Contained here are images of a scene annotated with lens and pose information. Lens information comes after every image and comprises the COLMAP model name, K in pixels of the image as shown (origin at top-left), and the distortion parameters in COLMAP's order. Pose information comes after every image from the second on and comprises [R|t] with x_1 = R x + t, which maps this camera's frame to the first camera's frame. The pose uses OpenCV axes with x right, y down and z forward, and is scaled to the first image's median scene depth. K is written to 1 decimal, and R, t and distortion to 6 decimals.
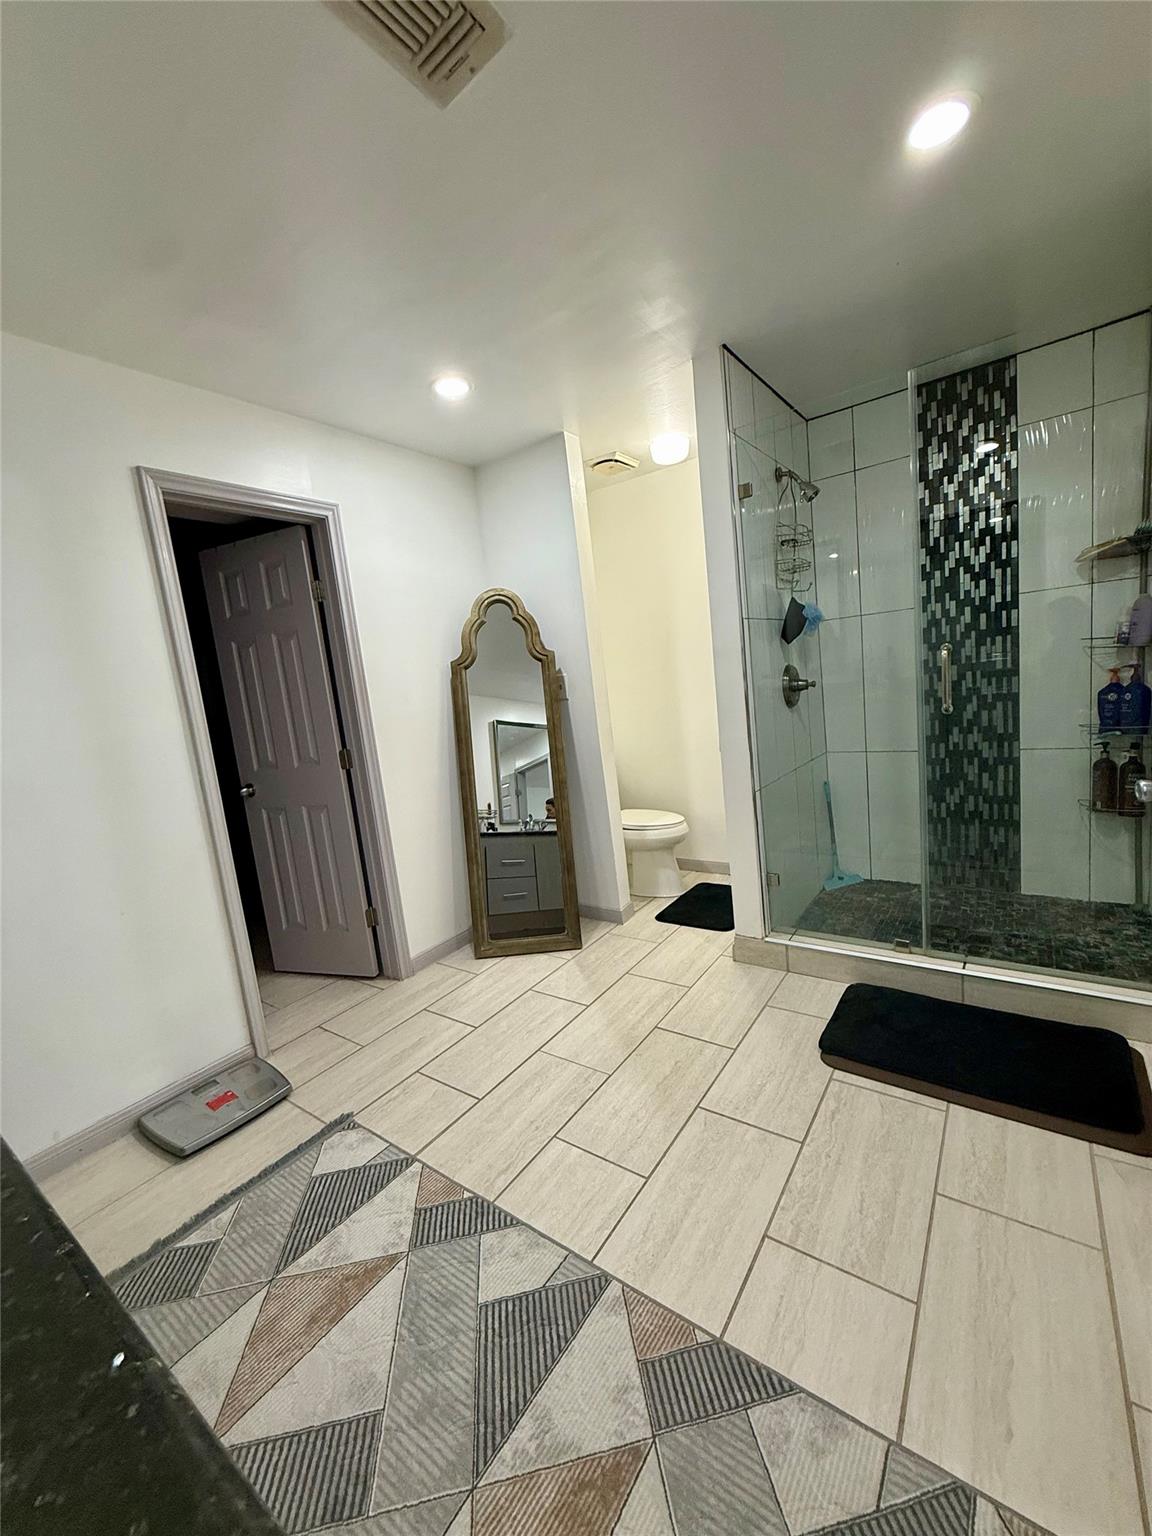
lens RADIAL K [[611.1, 0, 583.4], [0, 611.1, 767.5], [0, 0, 1]] dist [0.001557, -0.000149]
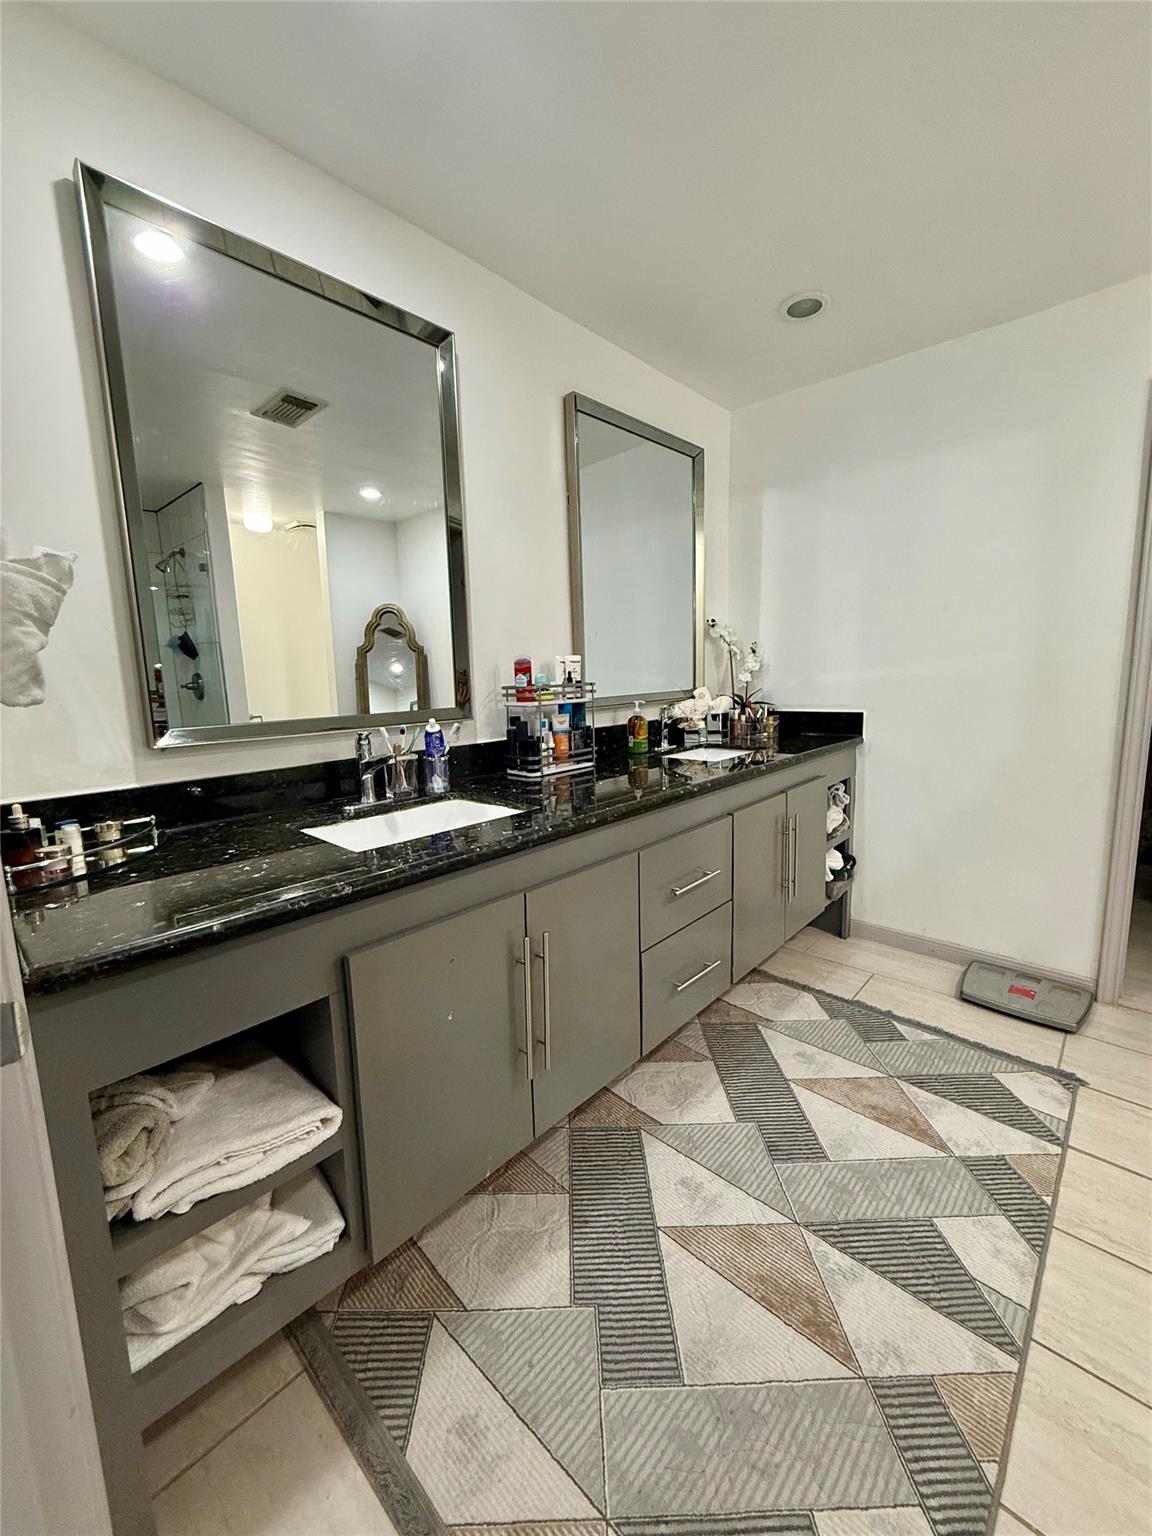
lens RADIAL K [[611.1, 0, 583.4], [0, 611.1, 763.1], [0, 0, 1]] dist [0.001557, -0.000149]
pose [[-0.116851, 0.250660, -0.960997, 0.678518], [-0.096695, 0.960157, 0.262199, -0.106050], [0.988431, 0.123561, -0.087957, 0.362532]]
